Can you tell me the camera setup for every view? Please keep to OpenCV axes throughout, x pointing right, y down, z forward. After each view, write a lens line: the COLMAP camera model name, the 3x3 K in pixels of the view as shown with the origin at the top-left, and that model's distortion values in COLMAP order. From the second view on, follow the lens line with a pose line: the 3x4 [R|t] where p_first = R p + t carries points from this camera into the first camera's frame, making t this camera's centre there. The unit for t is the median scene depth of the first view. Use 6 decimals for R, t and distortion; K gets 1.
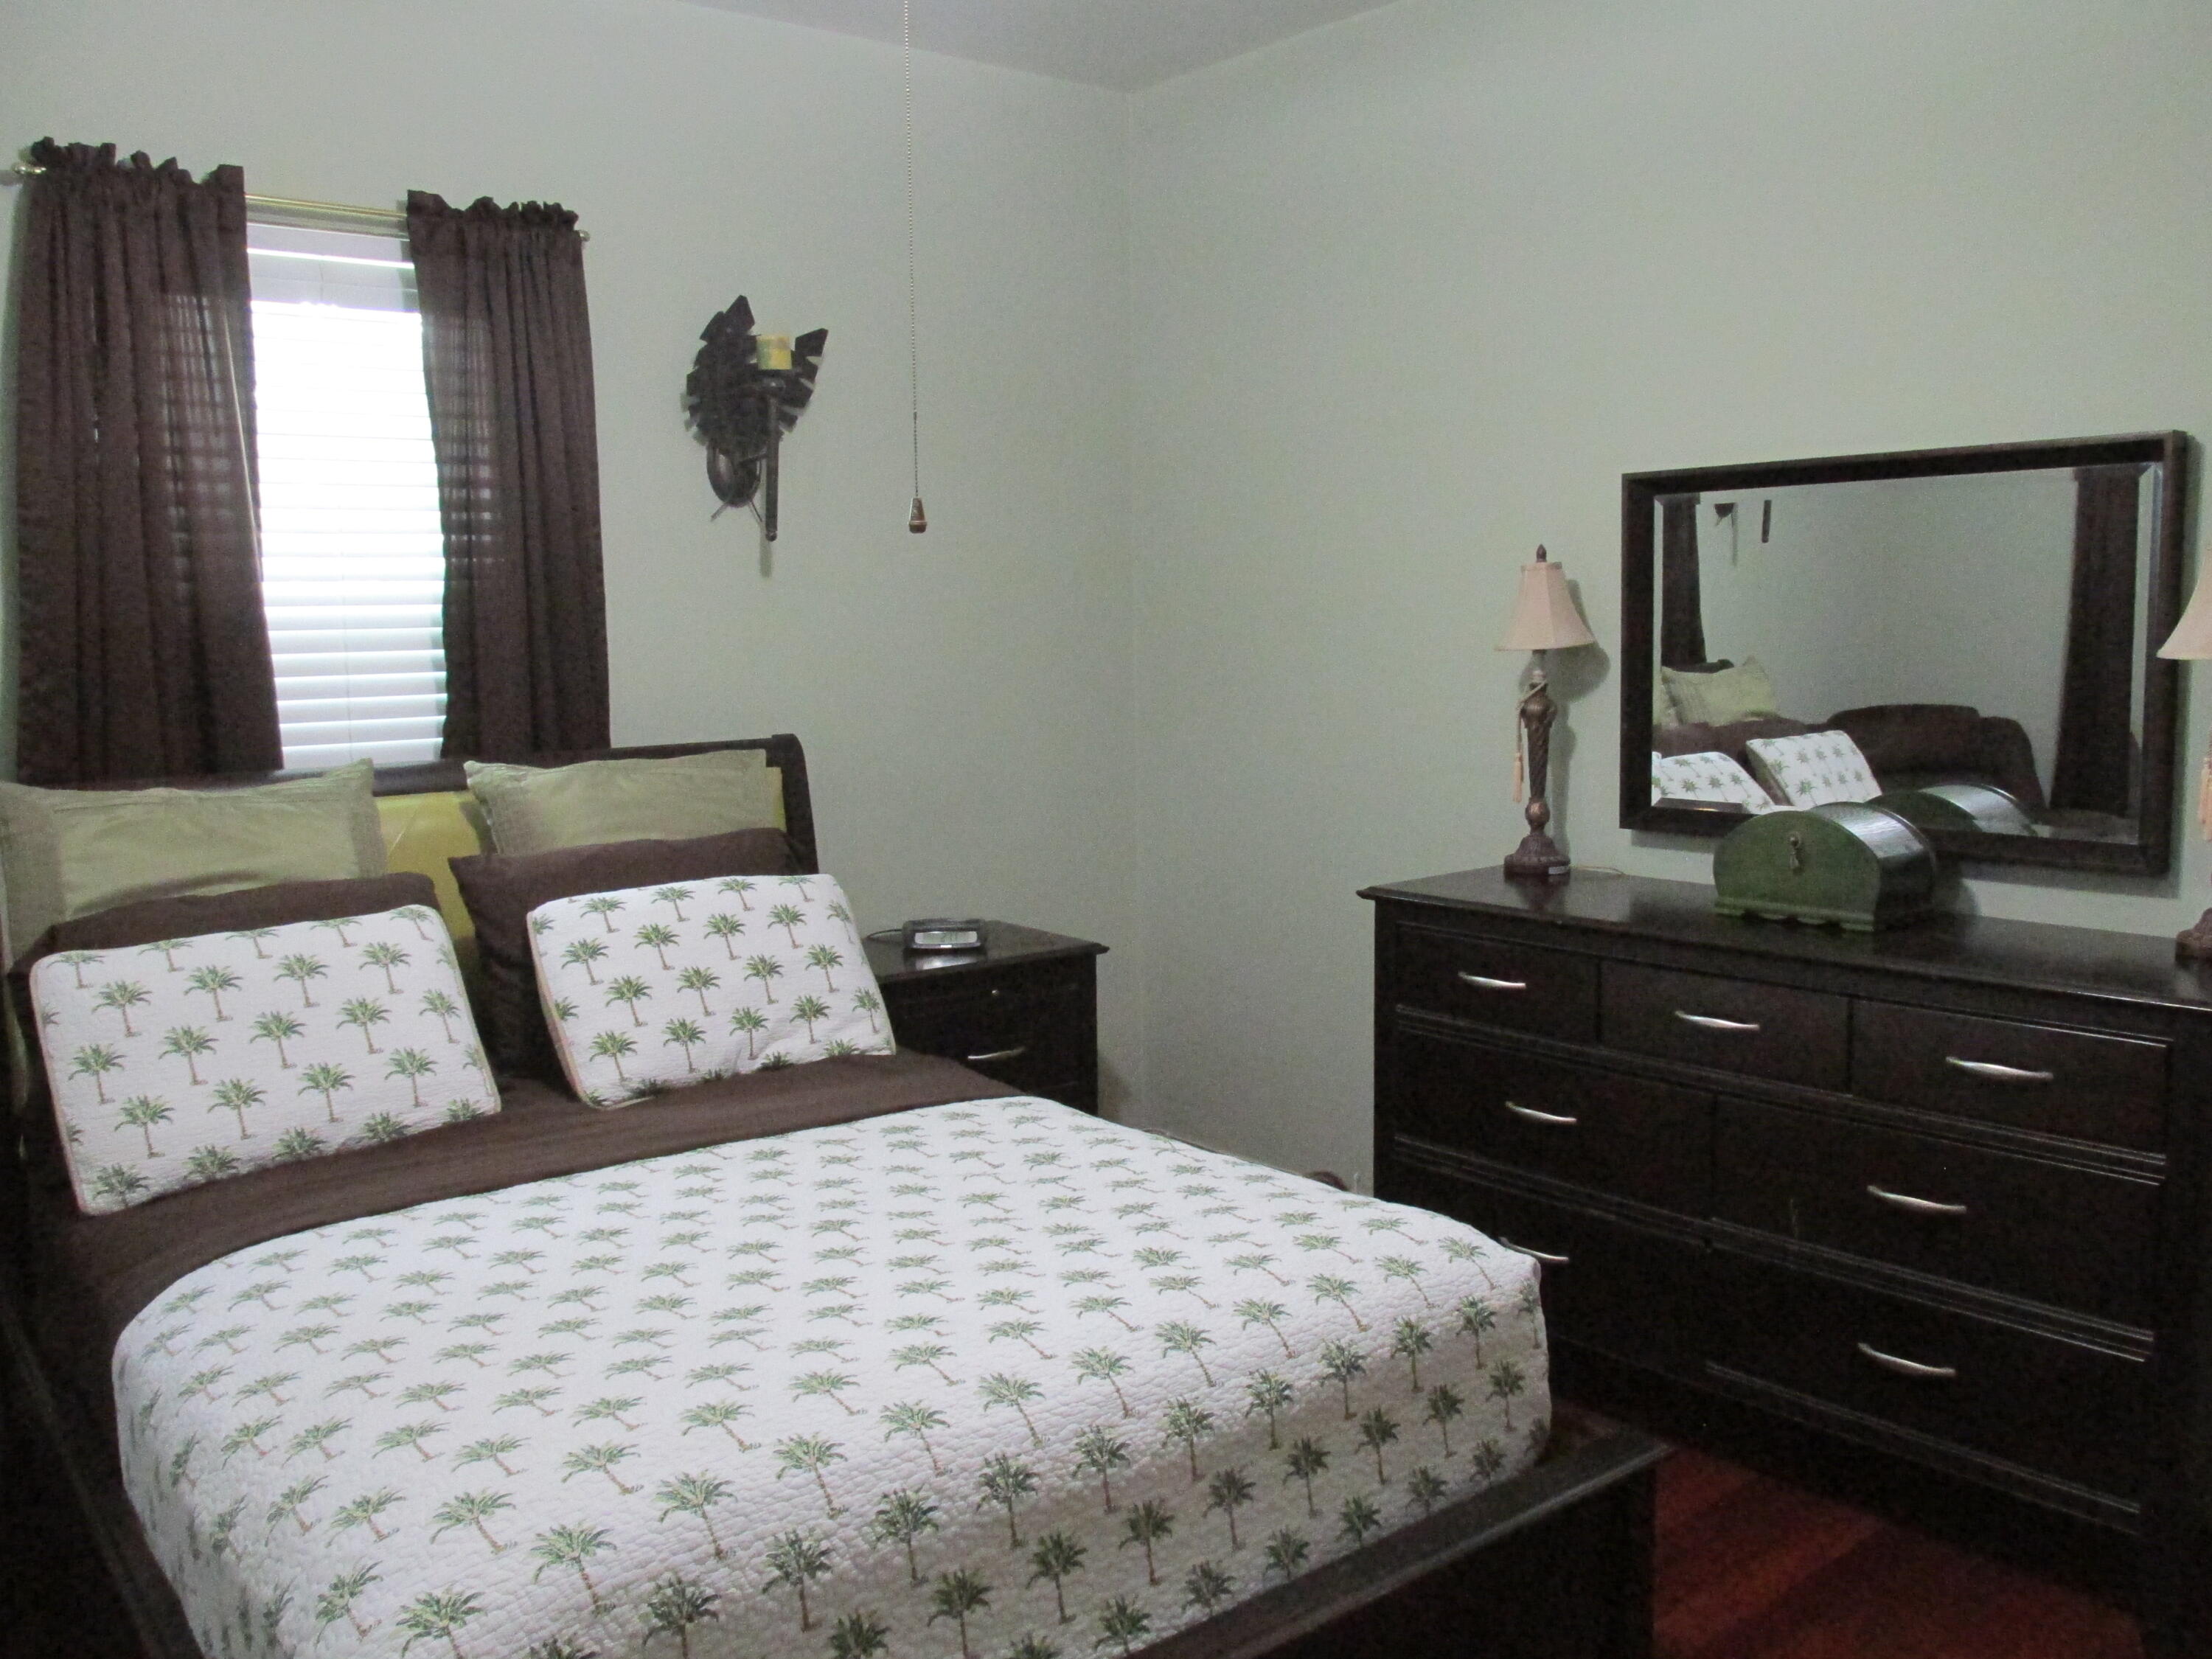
lens RADIAL K [[1842.1, 0, 1114.7], [0, 1842.1, 837.6], [0, 0, 1]] dist [-0.025568, -0.005239]
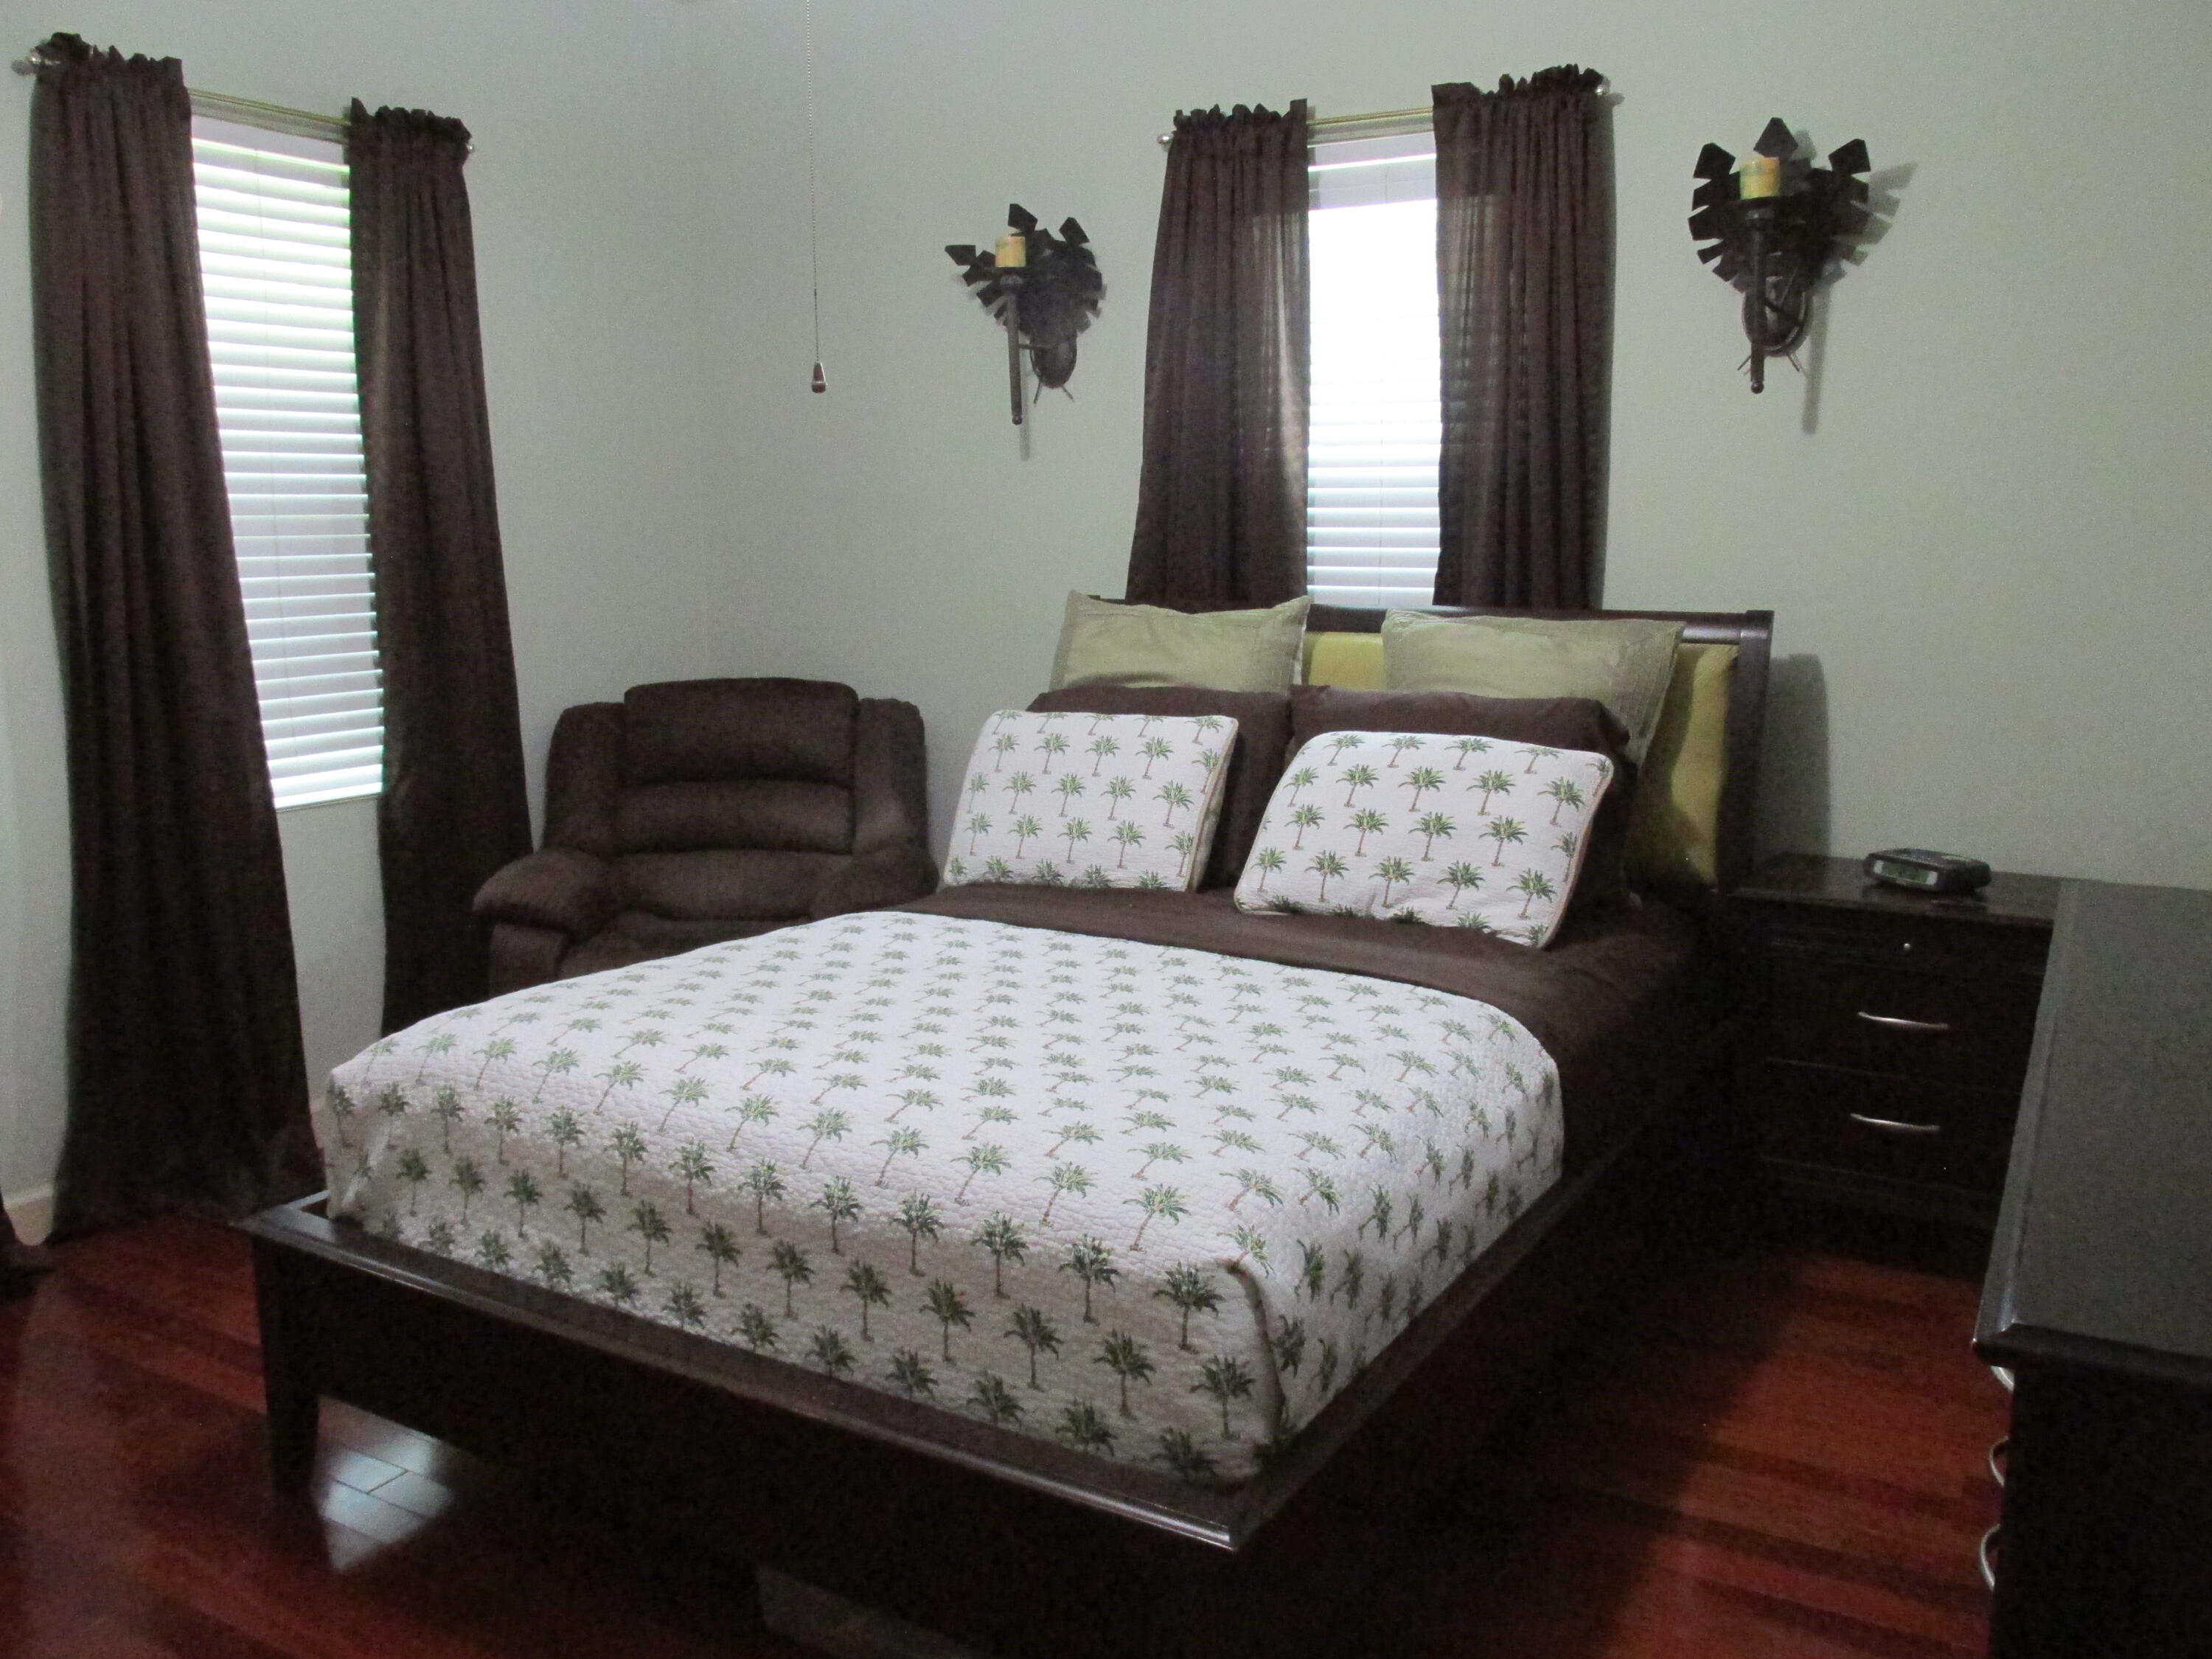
lens RADIAL K [[1842.1, 0, 1114.7], [0, 1842.1, 837.6], [0, 0, 1]] dist [-0.025568, -0.005239]
pose [[0.349453, 0.175176, -0.920433, 0.883871], [-0.116873, 0.982844, 0.142681, -0.060341], [0.929636, 0.057714, 0.363931, 0.613712]]
